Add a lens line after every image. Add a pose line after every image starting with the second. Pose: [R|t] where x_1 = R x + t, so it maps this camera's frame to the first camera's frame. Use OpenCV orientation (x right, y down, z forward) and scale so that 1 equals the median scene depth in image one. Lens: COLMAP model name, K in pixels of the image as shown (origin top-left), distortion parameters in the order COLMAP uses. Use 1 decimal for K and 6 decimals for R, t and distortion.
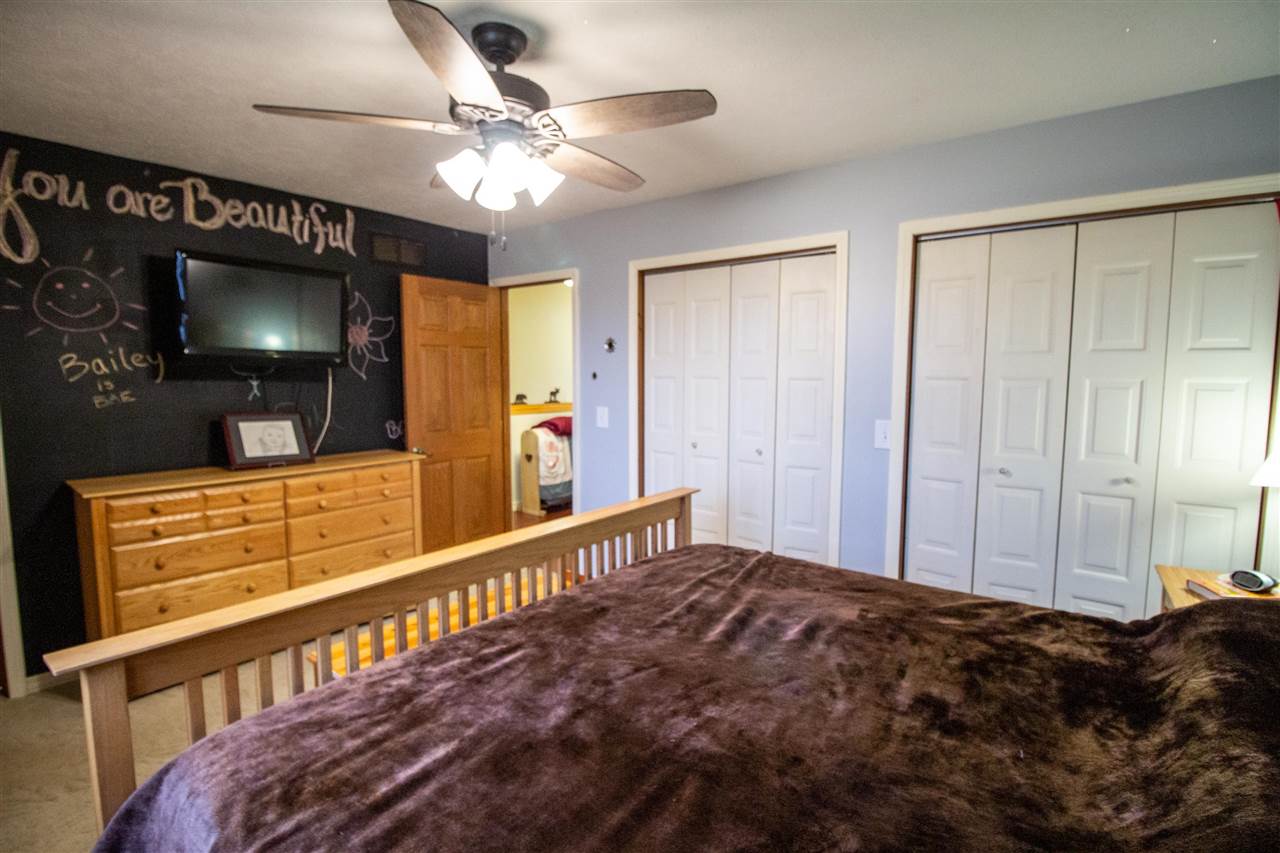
lens RADIAL K [[604.7, 0, 642.8], [0, 604.7, 428.5], [0, 0, 1]] dist [-0.015144, -0.001999]
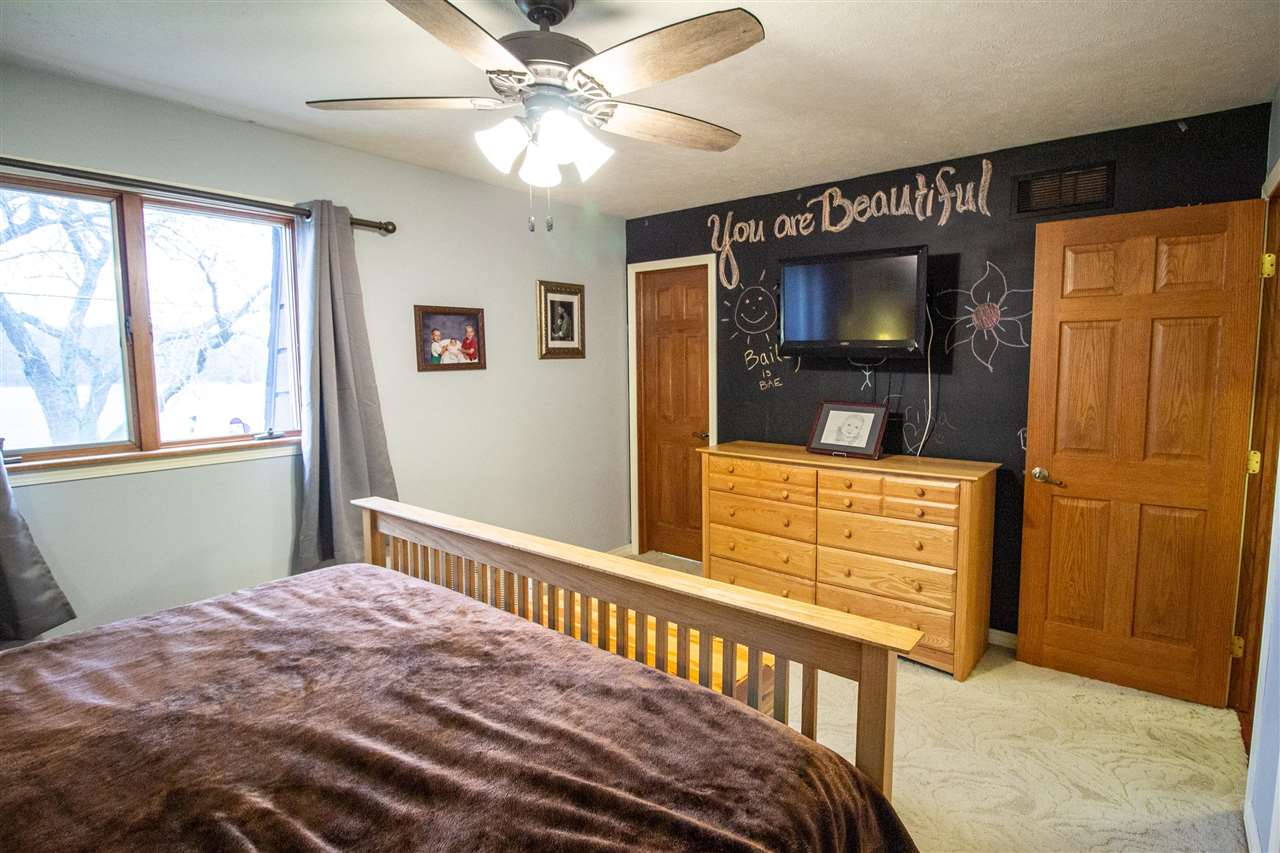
lens RADIAL K [[604.7, 0, 642.6], [0, 604.7, 426.0], [0, 0, 1]] dist [-0.015144, -0.001999]
pose [[0.003374, 0.100476, -0.994934, 0.413019], [-0.085864, 0.991294, 0.099817, -0.063254], [0.996301, 0.085092, 0.011972, 0.684705]]
